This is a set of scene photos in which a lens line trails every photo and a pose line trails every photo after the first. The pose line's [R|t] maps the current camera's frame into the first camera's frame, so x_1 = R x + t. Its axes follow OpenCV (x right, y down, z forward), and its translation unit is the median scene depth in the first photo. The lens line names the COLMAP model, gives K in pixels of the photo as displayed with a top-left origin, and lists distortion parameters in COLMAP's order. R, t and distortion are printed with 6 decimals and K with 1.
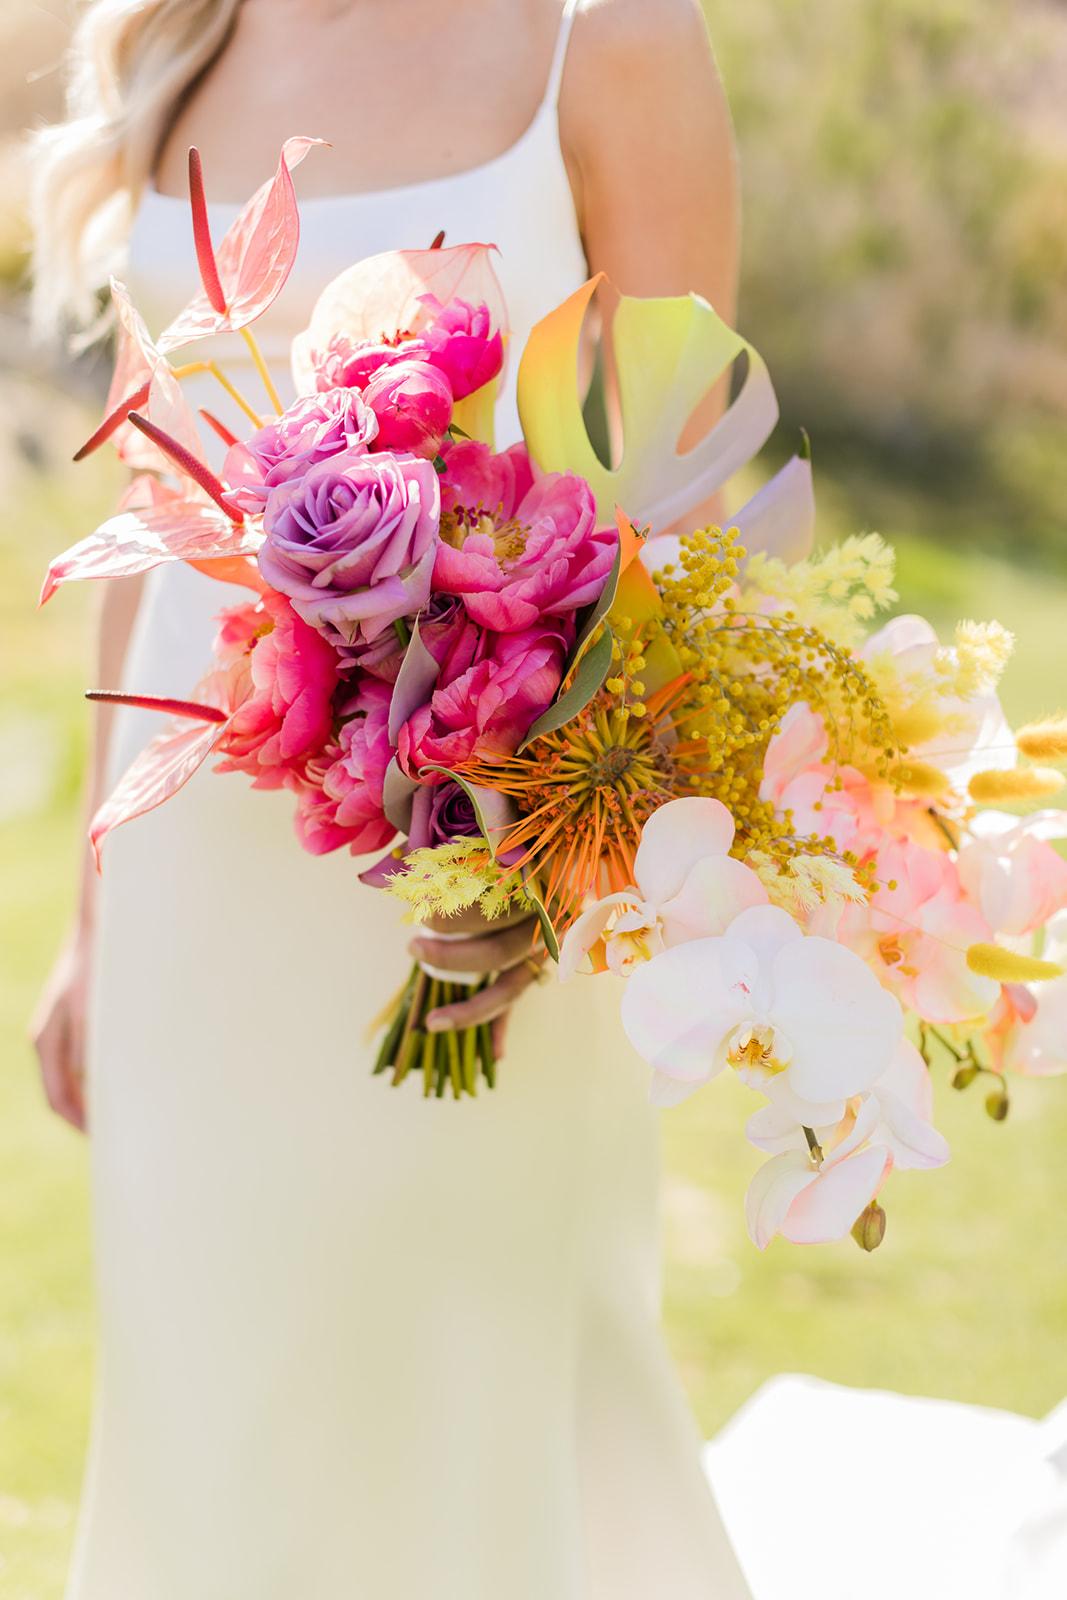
lens RADIAL K [[2582.5, 0, 533.5], [0, 2582.5, 800.0], [0, 0, 1]] dist [0.070159, 0.053086]
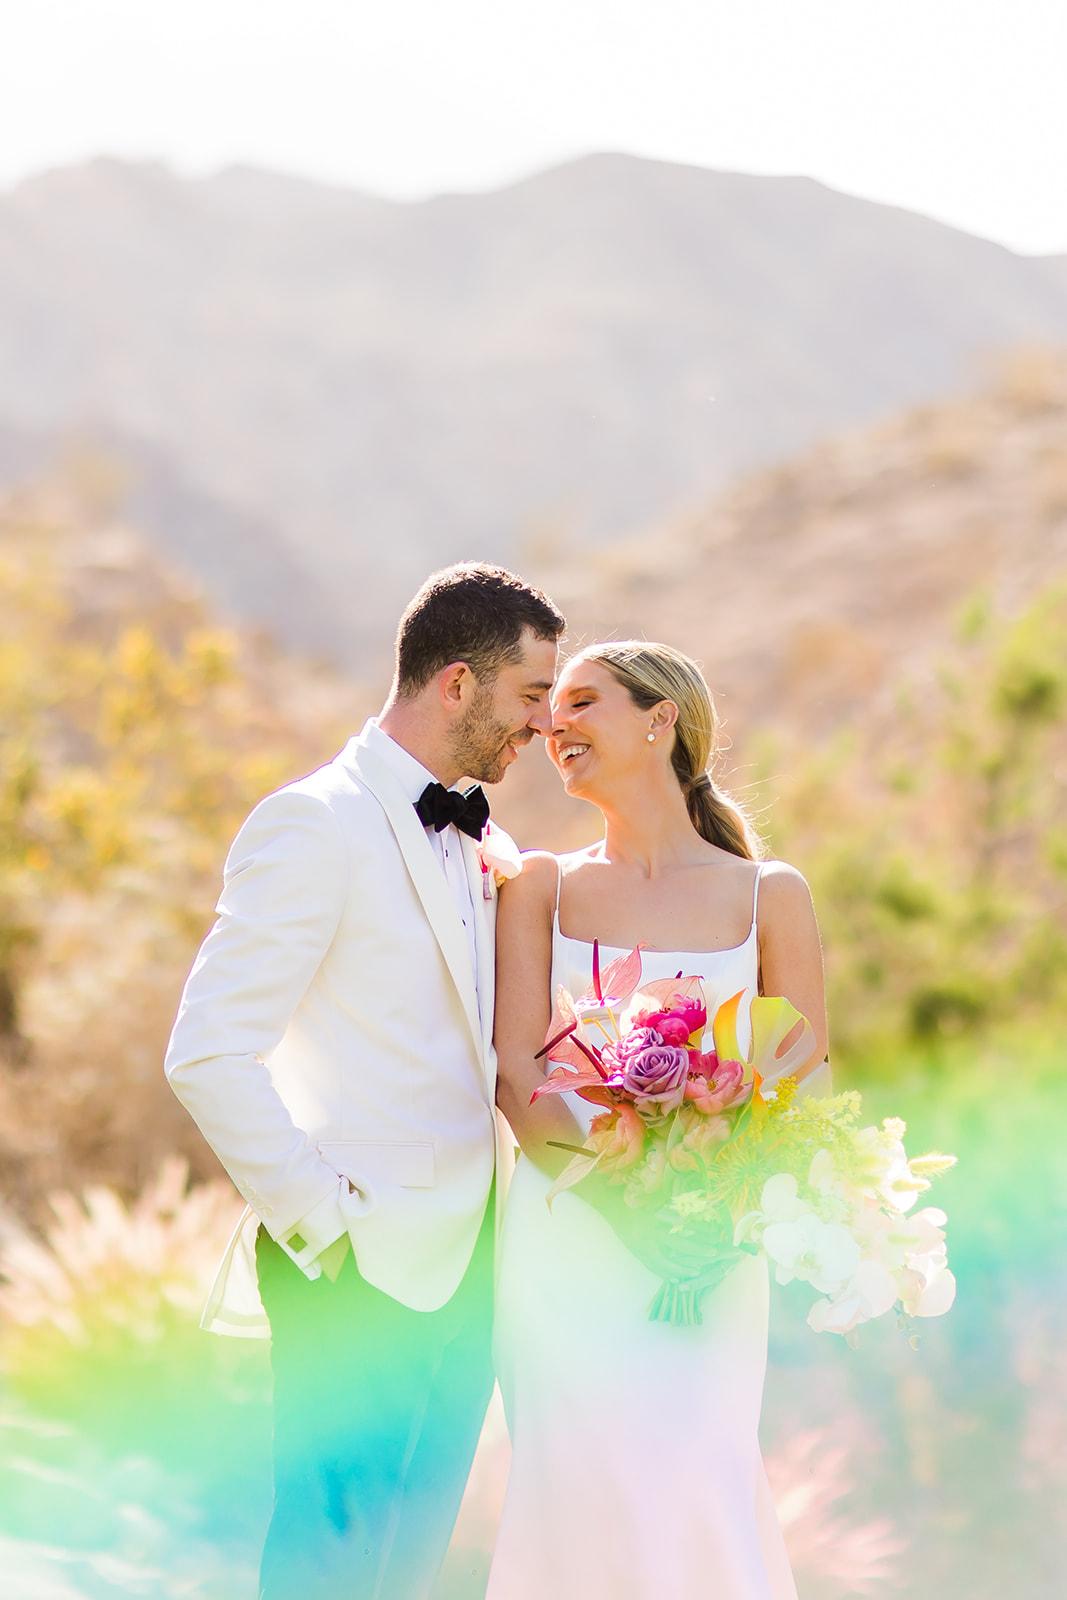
lens RADIAL K [[2582.5, 0, 533.5], [0, 2582.5, 800.0], [0, 0, 1]] dist [0.070159, 0.053086]
pose [[0.999165, 0.002647, -0.040762, -0.084477], [-0.014381, 0.956805, -0.290374, 0.397681], [0.038233, 0.290718, 0.956045, -1.642128]]
